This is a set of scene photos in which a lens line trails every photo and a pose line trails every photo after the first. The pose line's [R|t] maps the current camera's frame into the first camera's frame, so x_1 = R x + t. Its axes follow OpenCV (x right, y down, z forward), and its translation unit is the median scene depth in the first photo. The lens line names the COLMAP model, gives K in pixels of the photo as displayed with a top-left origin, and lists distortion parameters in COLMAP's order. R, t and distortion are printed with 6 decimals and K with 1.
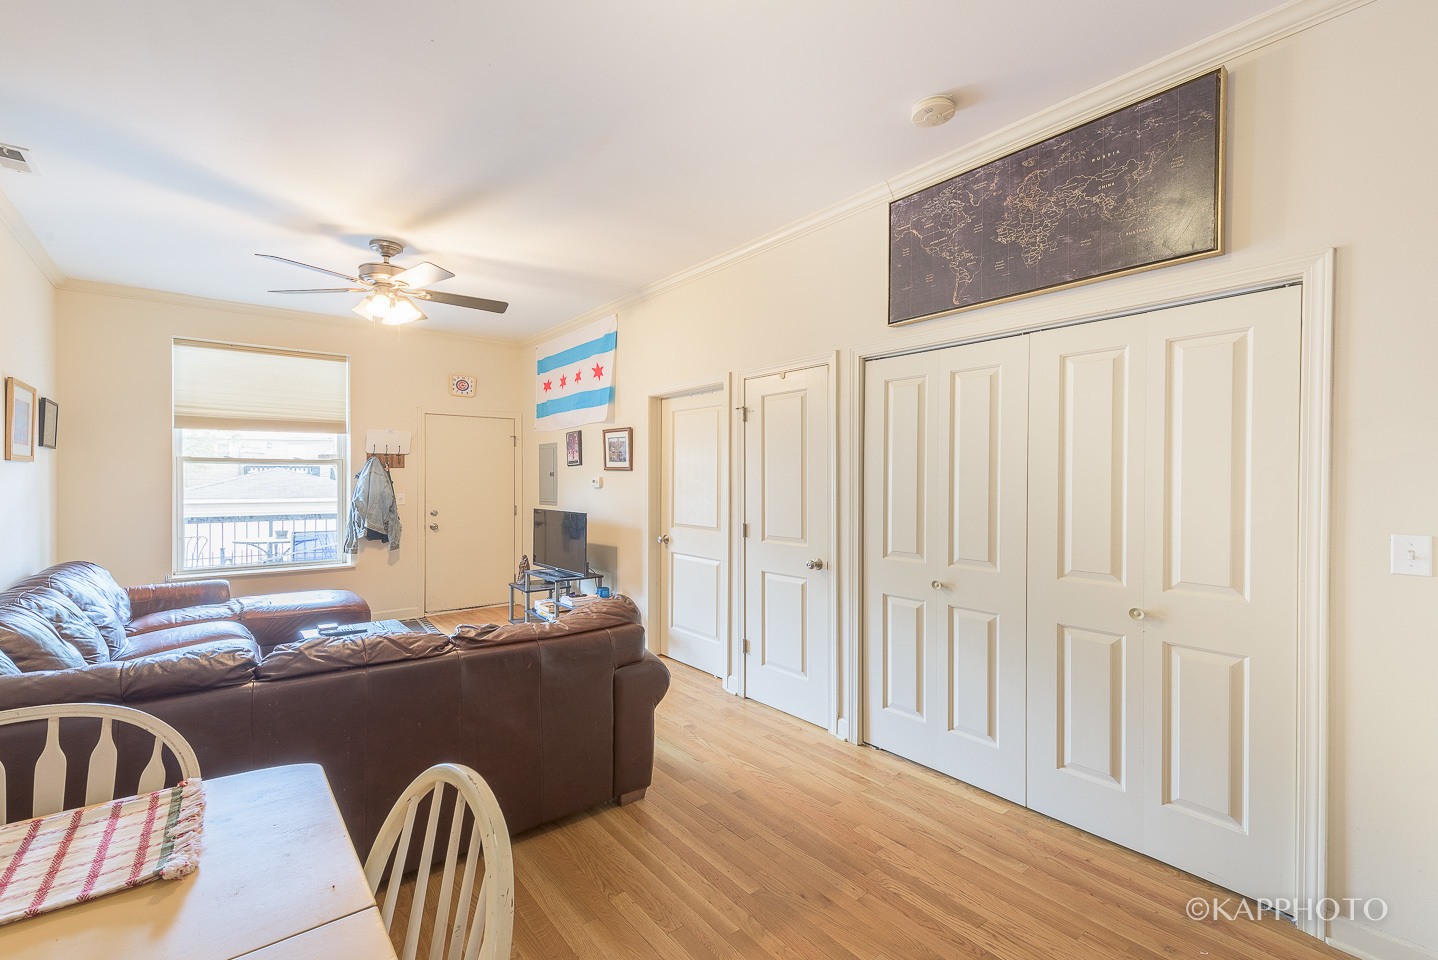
lens RADIAL K [[681.0, 0, 694.2], [0, 681.0, 480.1], [0, 0, 1]] dist [0.011528, -0.002690]
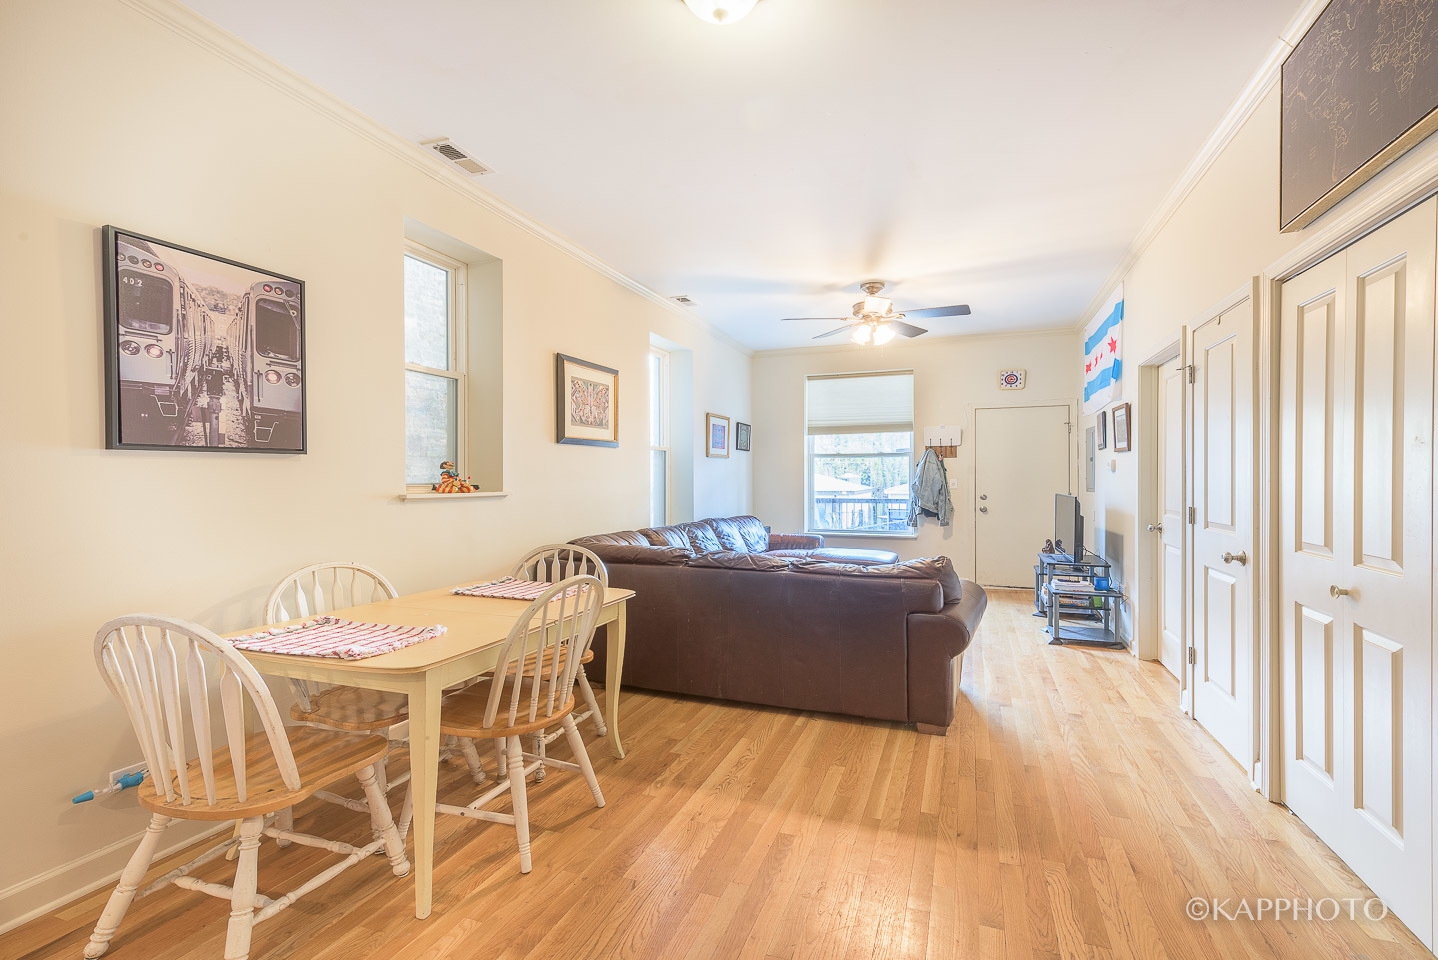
lens RADIAL K [[631.7, 0, 666.0], [0, 631.7, 482.2], [0, 0, 1]] dist [0.015652, -0.006173]
pose [[0.473029, 0.004572, -0.881035, 0.344676], [-0.001365, 0.999989, 0.004456, 0.023700], [0.881046, -0.000905, 0.473031, 0.056172]]
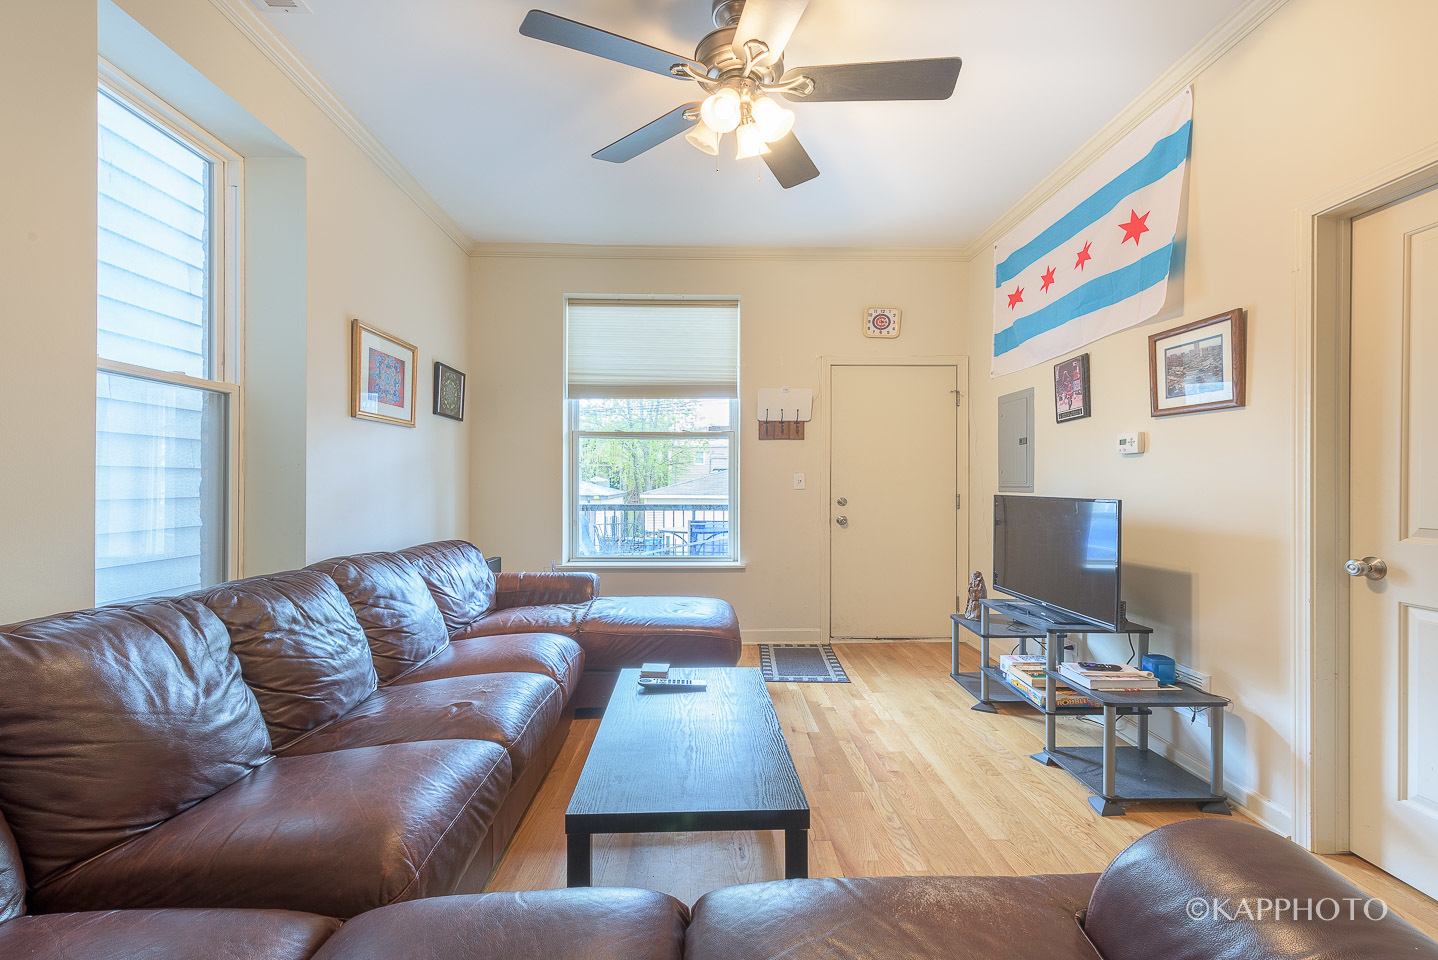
lens RADIAL K [[631.7, 0, 710.3], [0, 631.7, 480.3], [0, 0, 1]] dist [0.015652, -0.006173]
pose [[0.819135, 0.000428, -0.573601, -0.132079], [-0.006823, 0.999936, -0.008997, 0.038756], [0.573561, 0.011283, 0.819085, 0.439852]]
